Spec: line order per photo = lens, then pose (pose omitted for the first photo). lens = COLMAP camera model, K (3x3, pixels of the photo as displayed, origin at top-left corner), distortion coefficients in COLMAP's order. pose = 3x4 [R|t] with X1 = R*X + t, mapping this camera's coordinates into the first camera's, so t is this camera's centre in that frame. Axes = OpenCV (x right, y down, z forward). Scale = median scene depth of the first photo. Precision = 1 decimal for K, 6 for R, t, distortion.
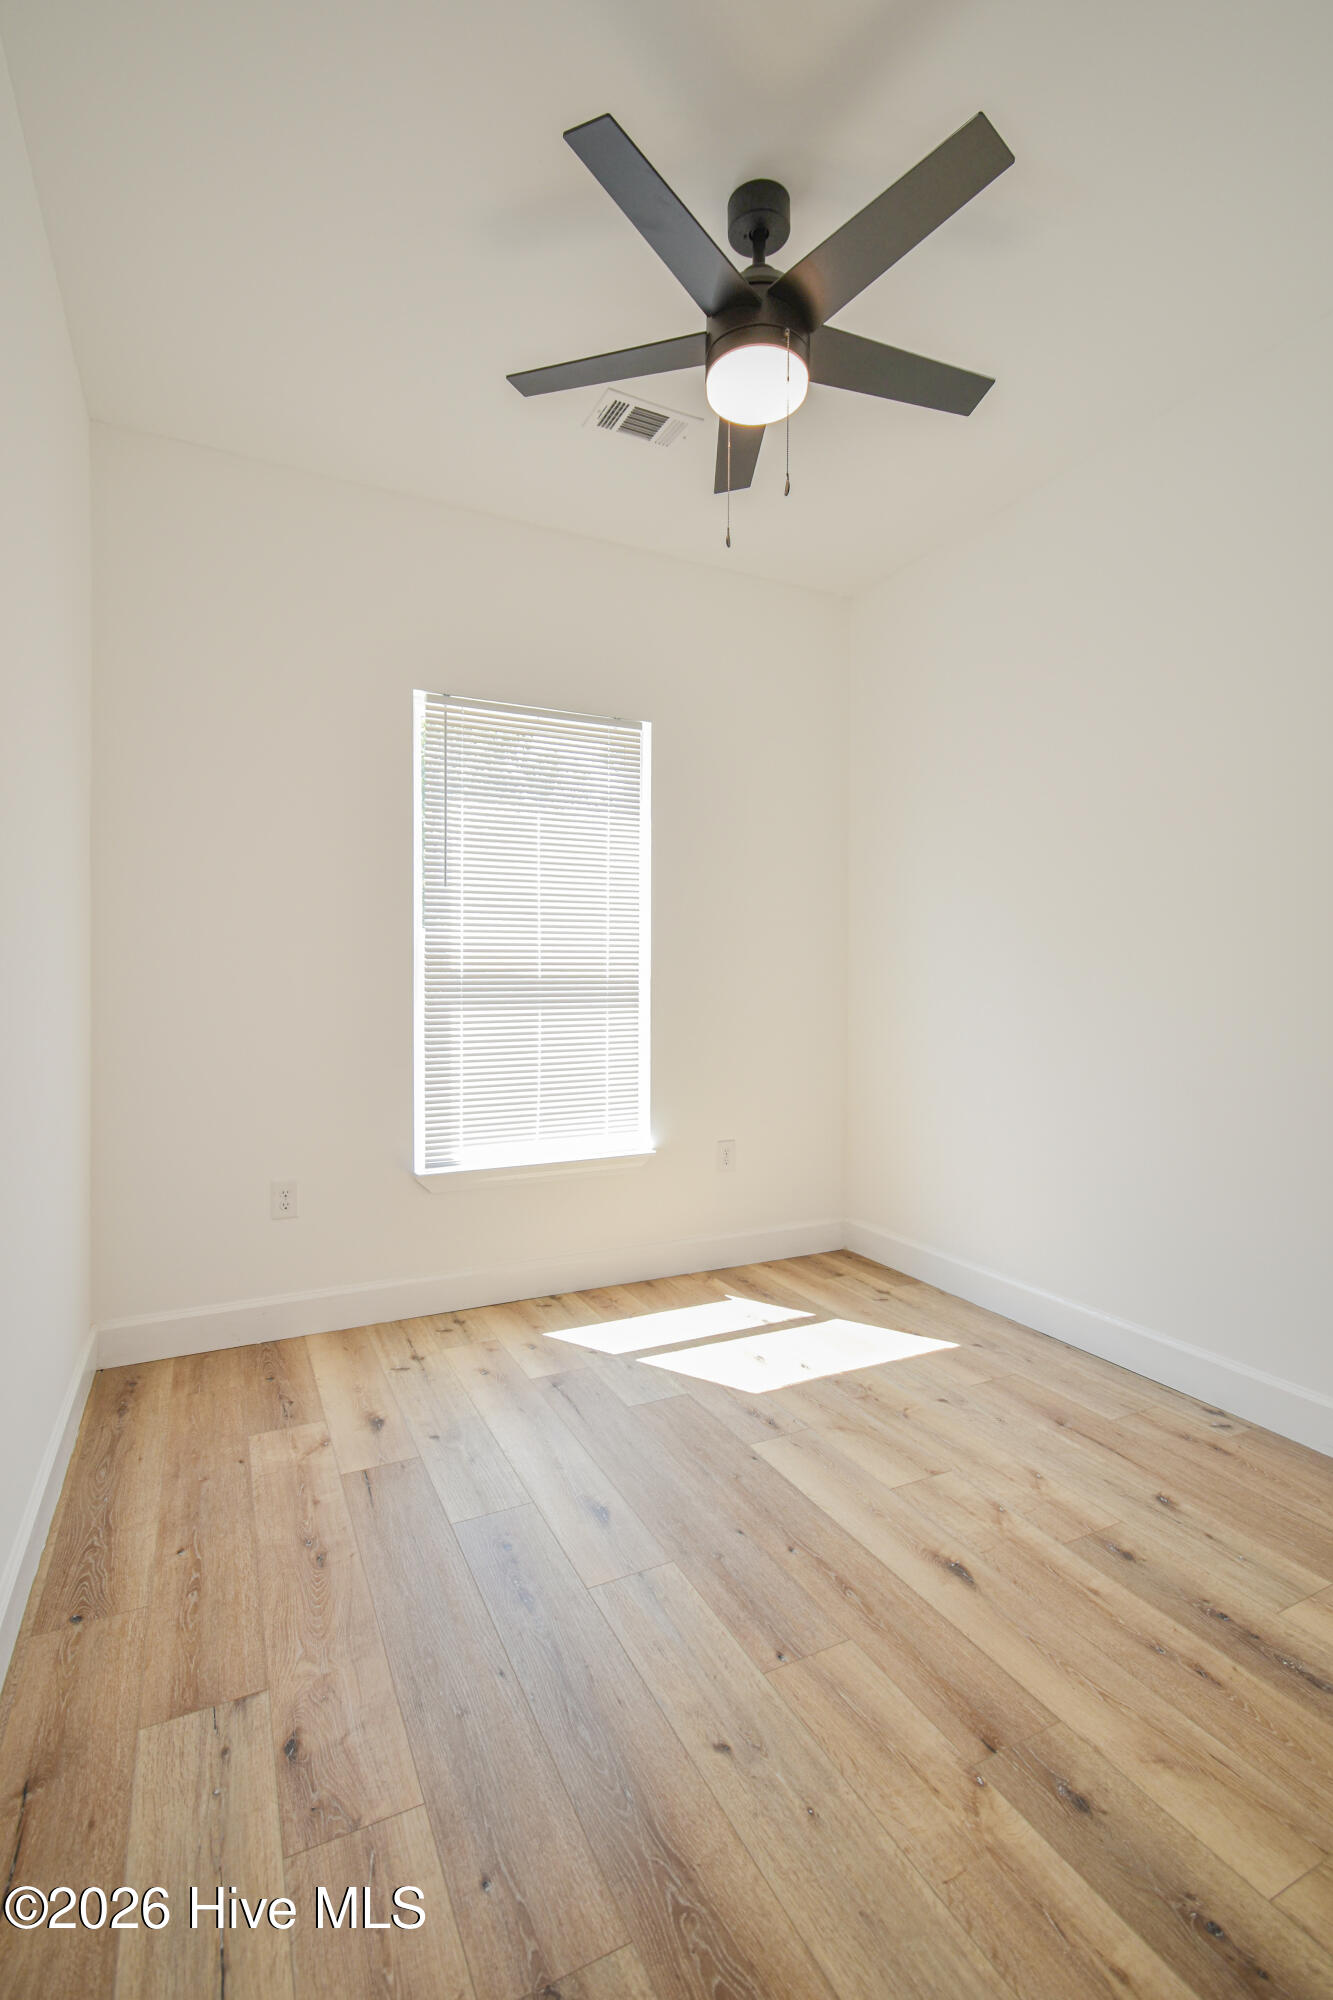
lens RADIAL K [[894.8, 0, 663.2], [0, 894.8, 994.6], [0, 0, 1]] dist [0.010140, -0.006295]
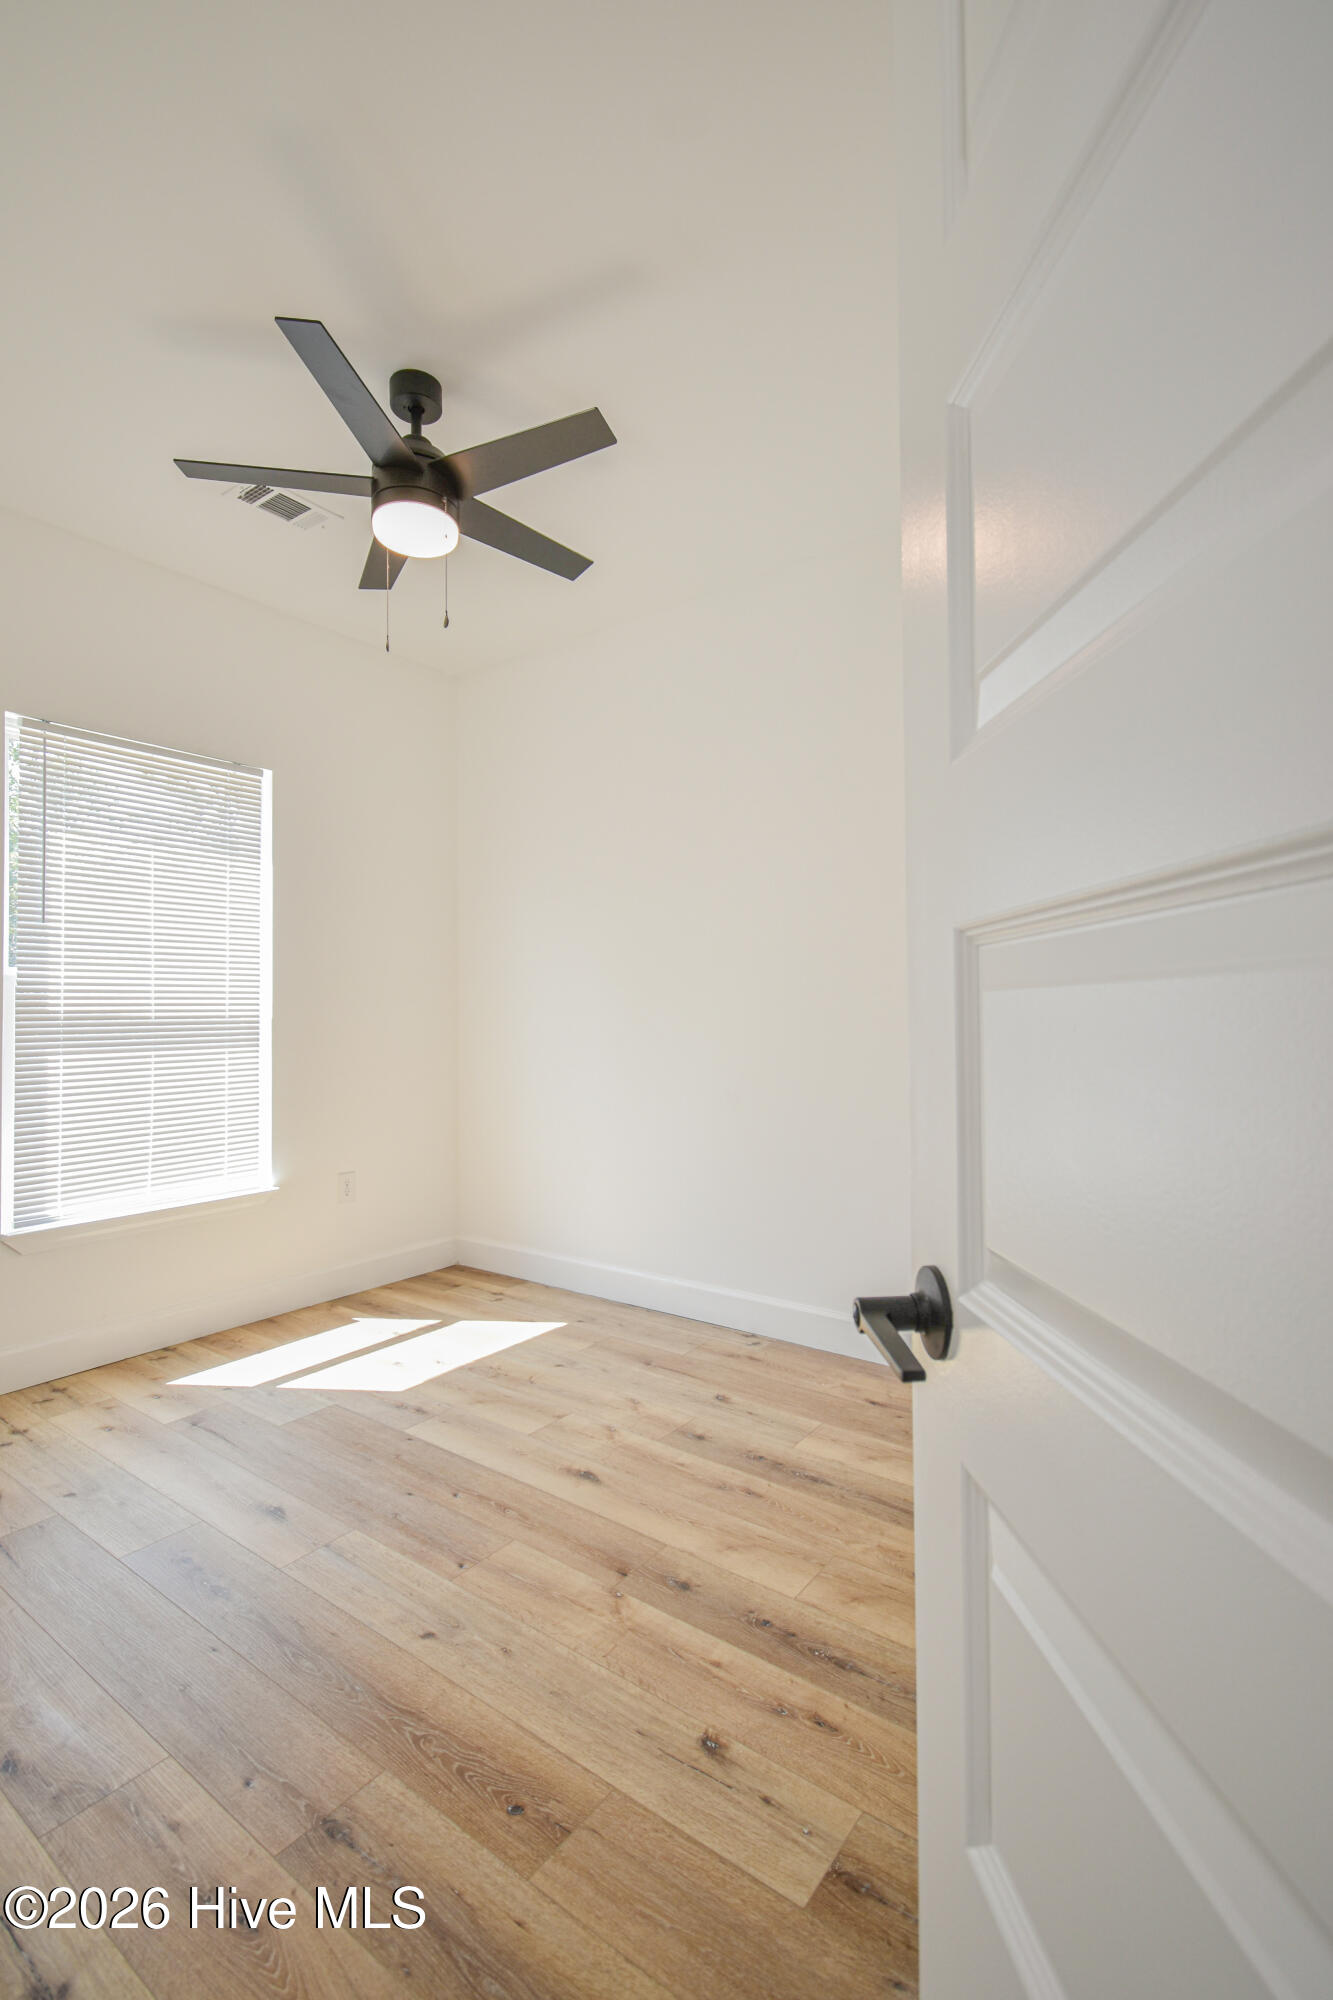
lens RADIAL K [[894.8, 0, 663.2], [0, 894.8, 994.6], [0, 0, 1]] dist [0.010140, -0.006295]
pose [[0.890008, 0.001441, 0.455942, -0.135078], [0.017753, 0.999127, -0.037812, 0.002372], [-0.455598, 0.041747, 0.889206, -0.185553]]
